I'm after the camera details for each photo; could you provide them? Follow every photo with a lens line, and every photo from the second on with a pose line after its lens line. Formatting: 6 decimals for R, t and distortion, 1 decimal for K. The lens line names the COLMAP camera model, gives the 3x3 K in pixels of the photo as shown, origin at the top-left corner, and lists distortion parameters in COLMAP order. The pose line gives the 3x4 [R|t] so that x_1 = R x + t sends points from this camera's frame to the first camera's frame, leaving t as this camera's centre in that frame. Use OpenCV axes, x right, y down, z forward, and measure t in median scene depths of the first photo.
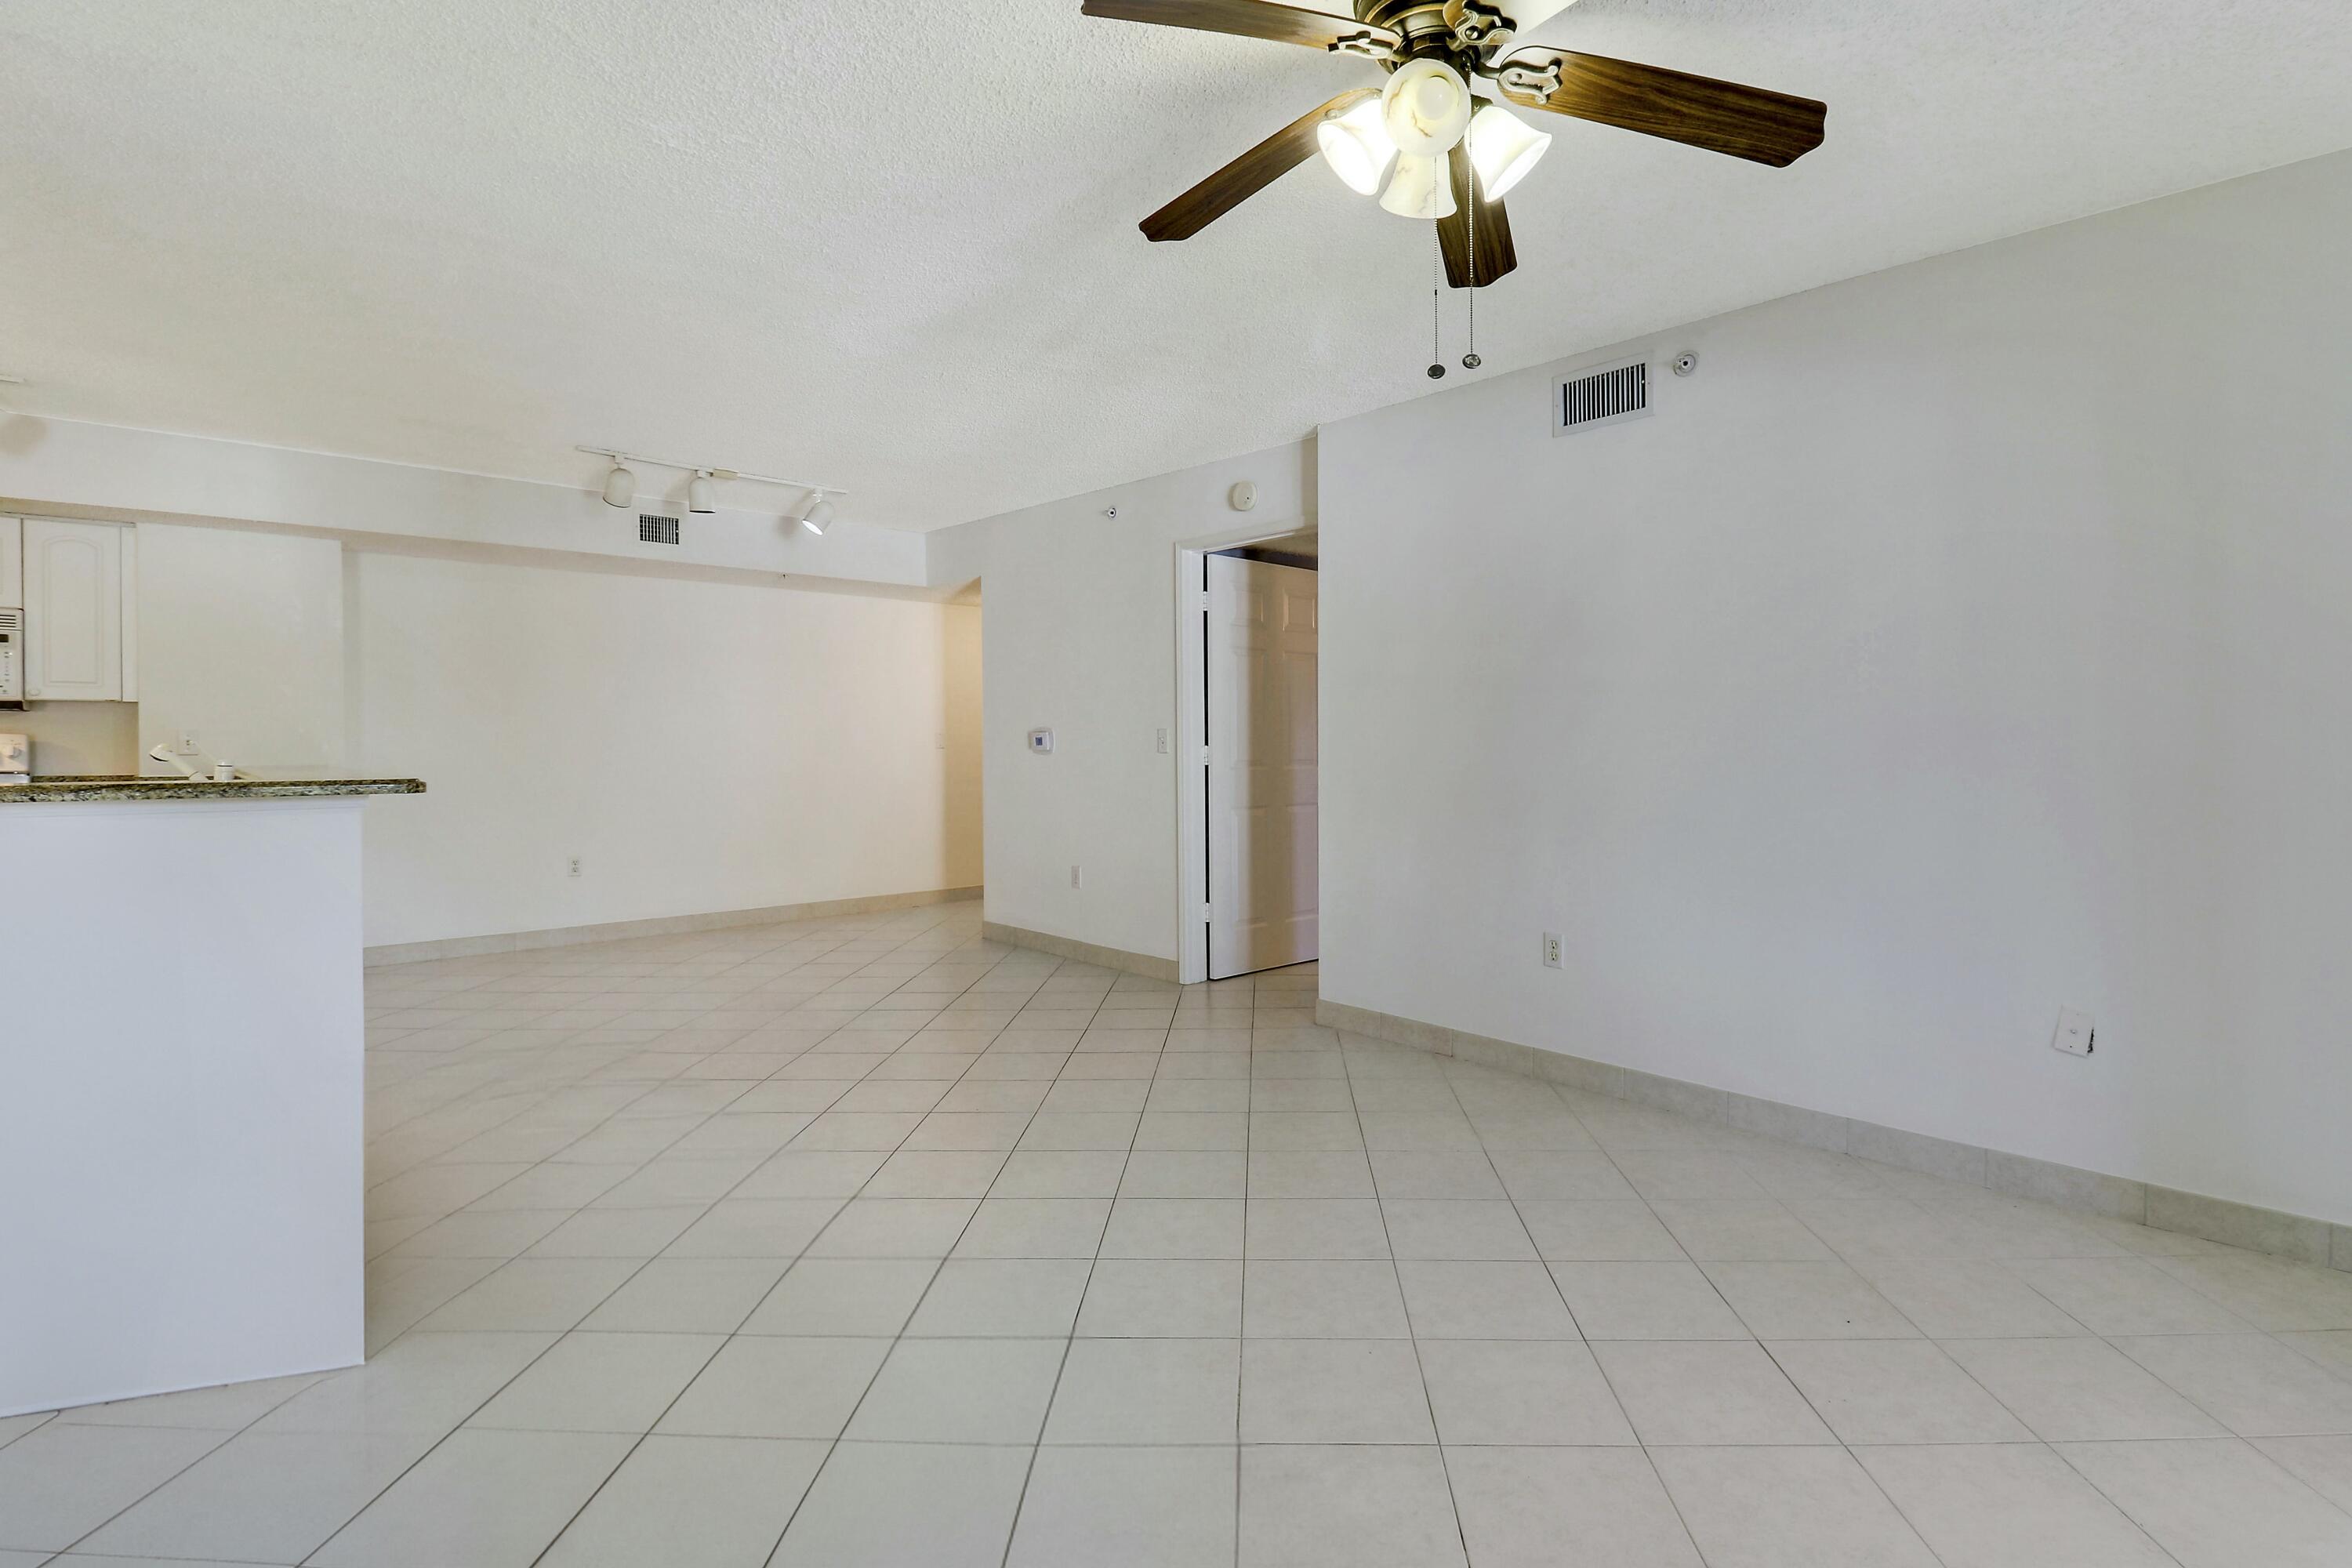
lens RADIAL K [[1105.0, 0, 1192.1], [0, 1105.0, 757.3], [0, 0, 1]] dist [0.000241, -0.007811]
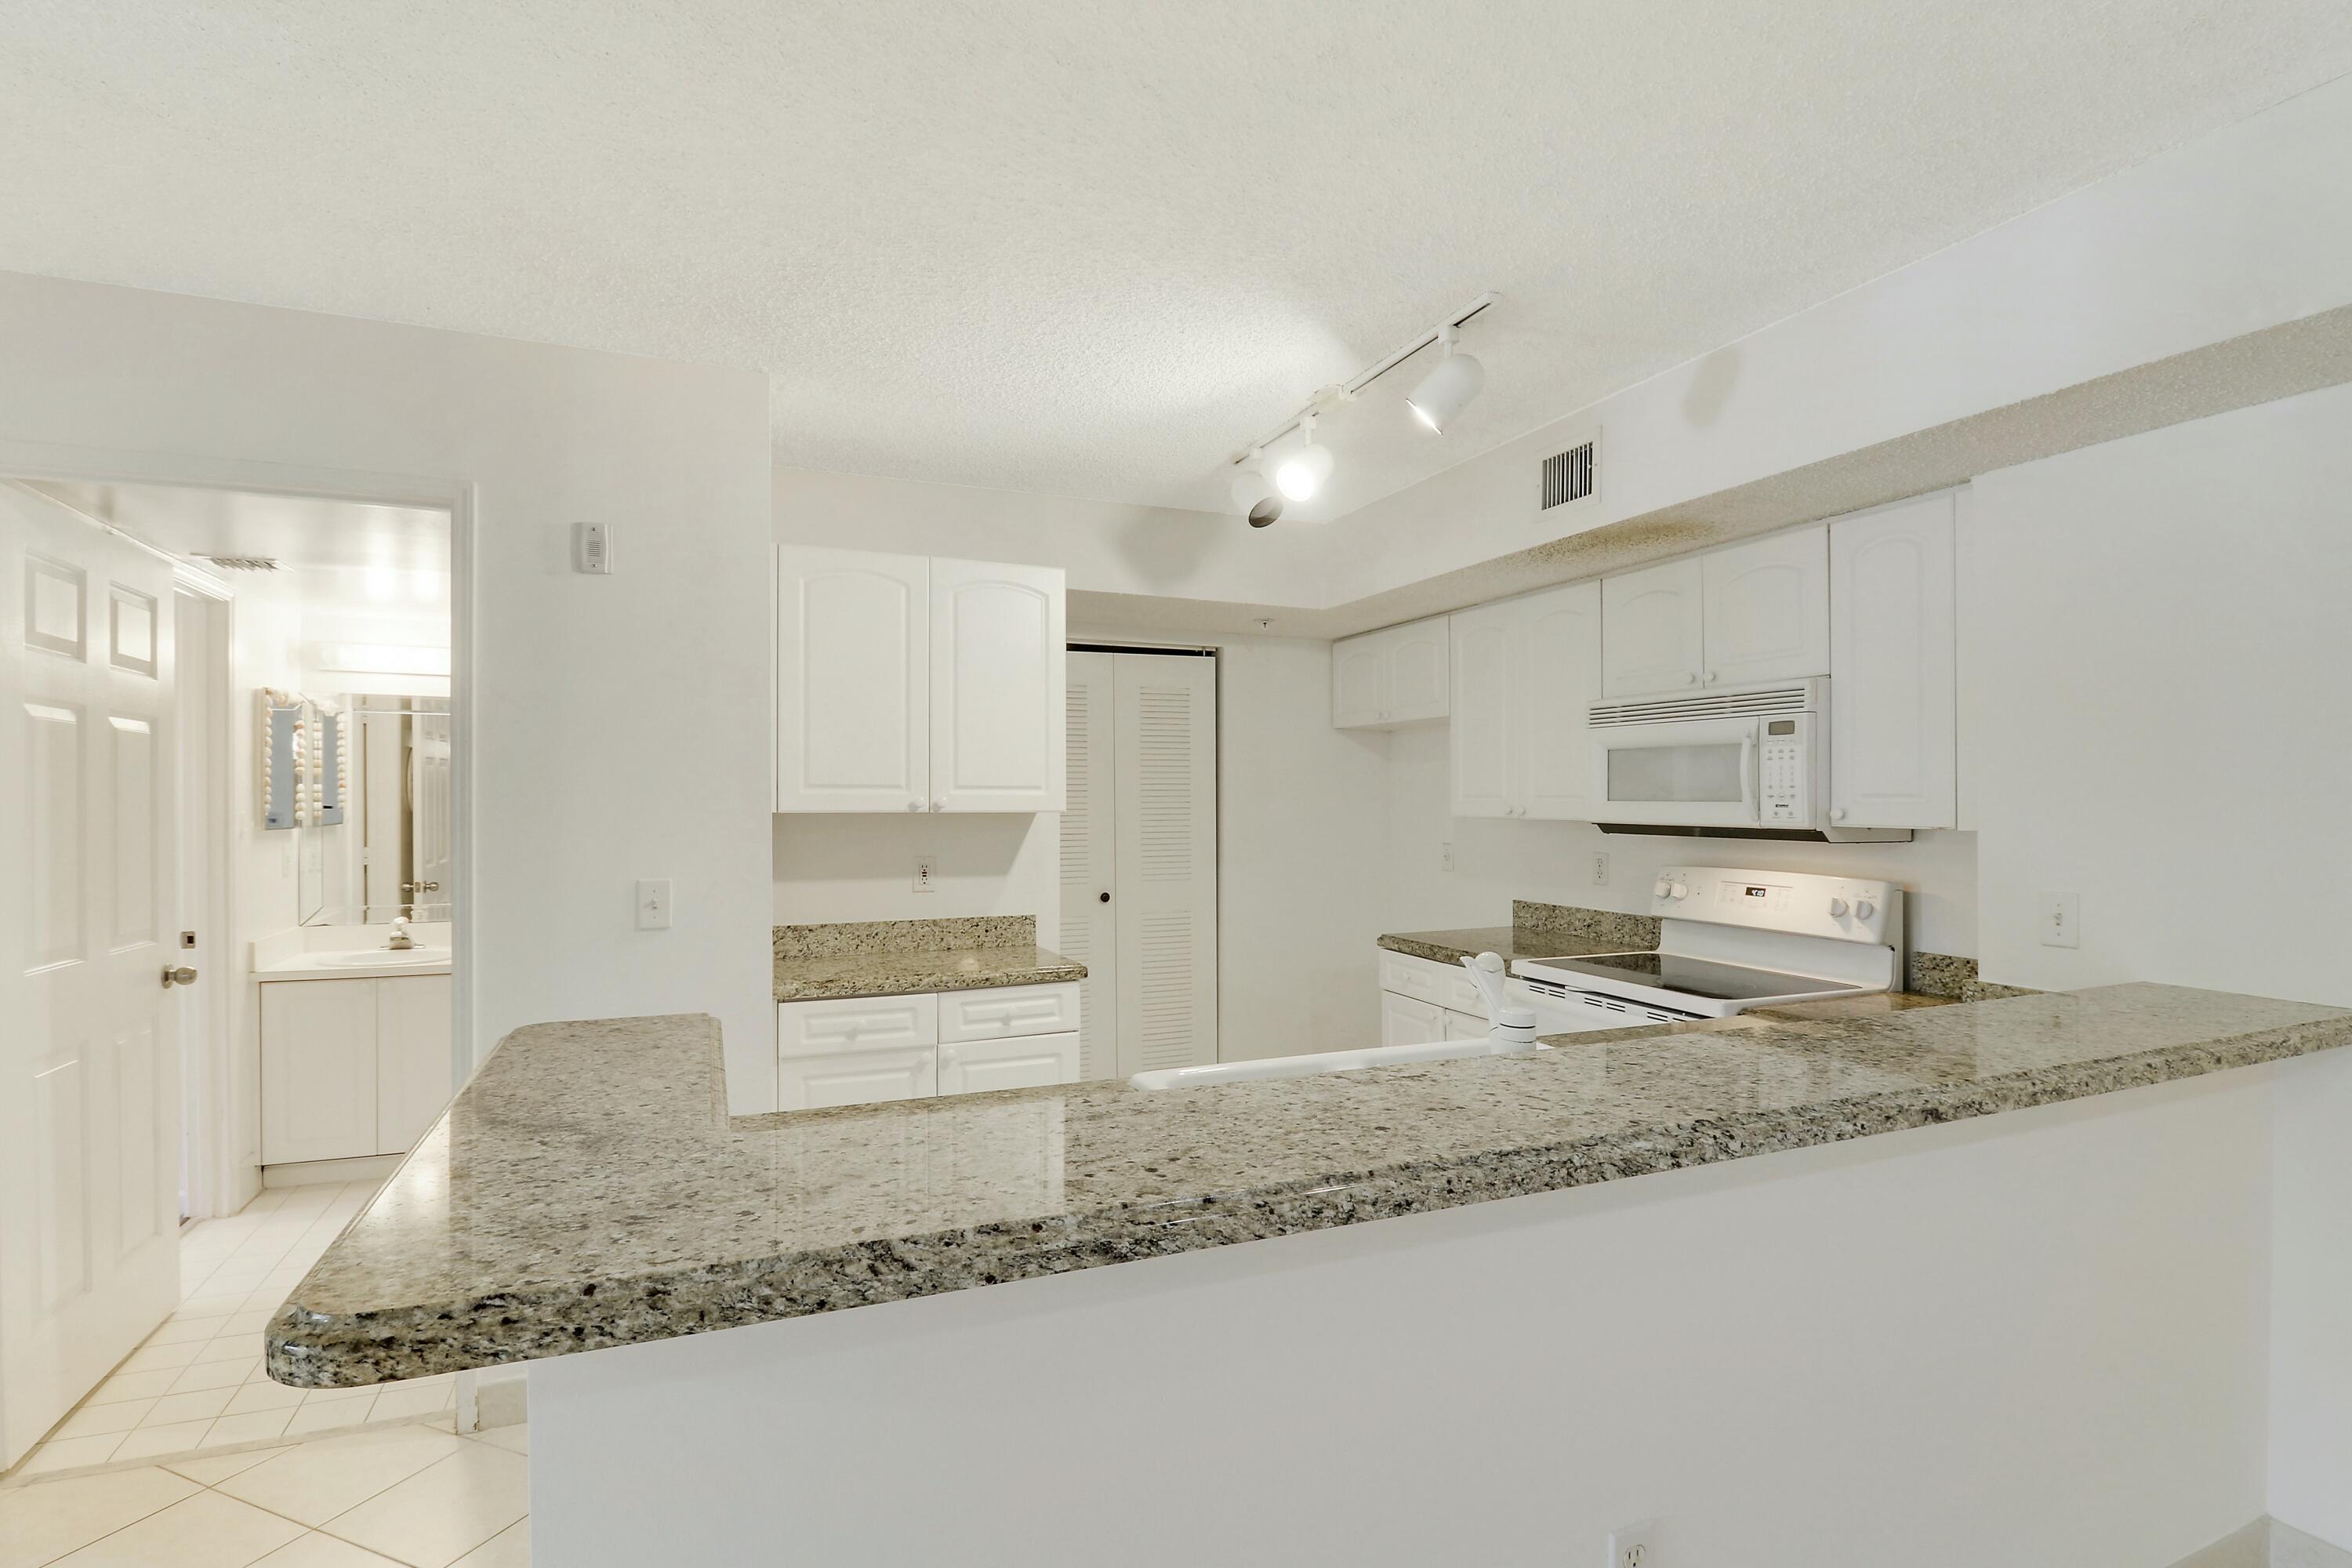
lens RADIAL K [[1100.4, 0, 1176.9], [0, 1100.4, 807.7], [0, 0, 1]] dist [-0.008759, -0.000220]
pose [[-0.326551, 0.003032, -0.945175, -0.378268], [-0.016325, 0.999828, 0.008848, -0.061496], [0.945039, 0.018320, -0.326445, 0.843795]]
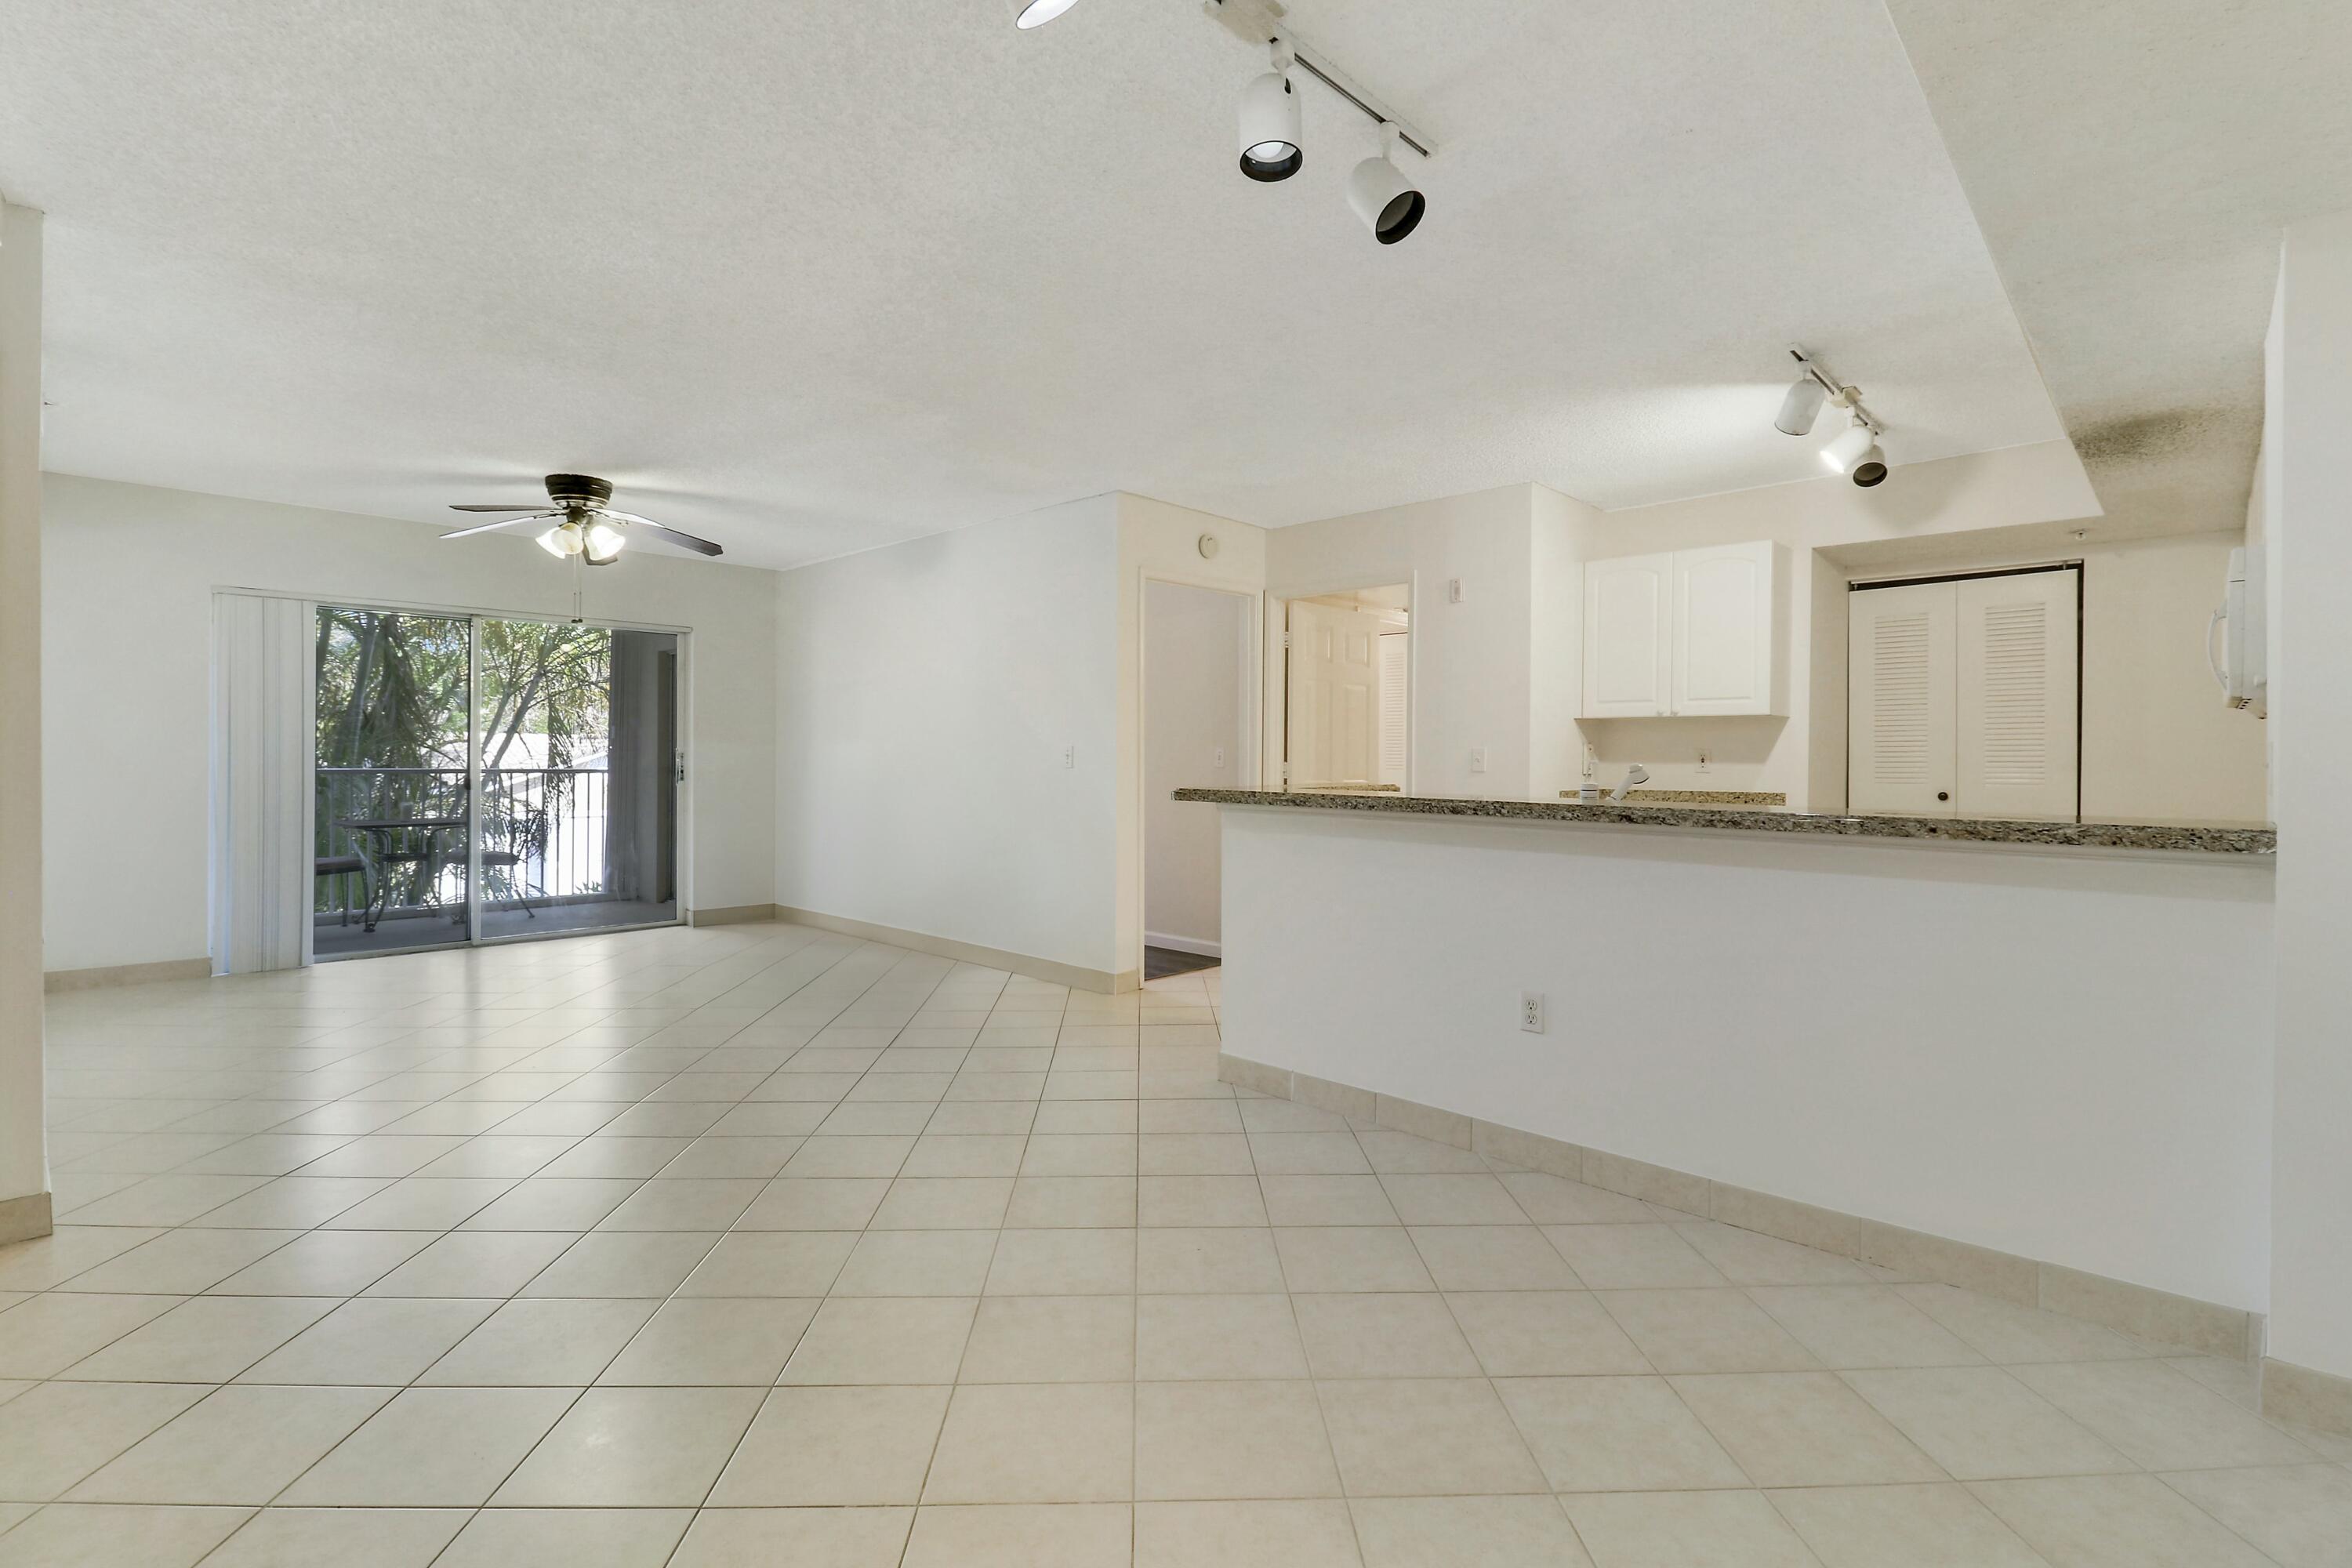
lens RADIAL K [[1105.0, 0, 1192.1], [0, 1105.0, 757.3], [0, 0, 1]] dist [0.000241, -0.007811]
pose [[-0.996536, -0.007915, -0.082788, -0.426259], [-0.009316, 0.999820, 0.016551, -0.023888], [0.082642, 0.017265, -0.996430, 1.503319]]
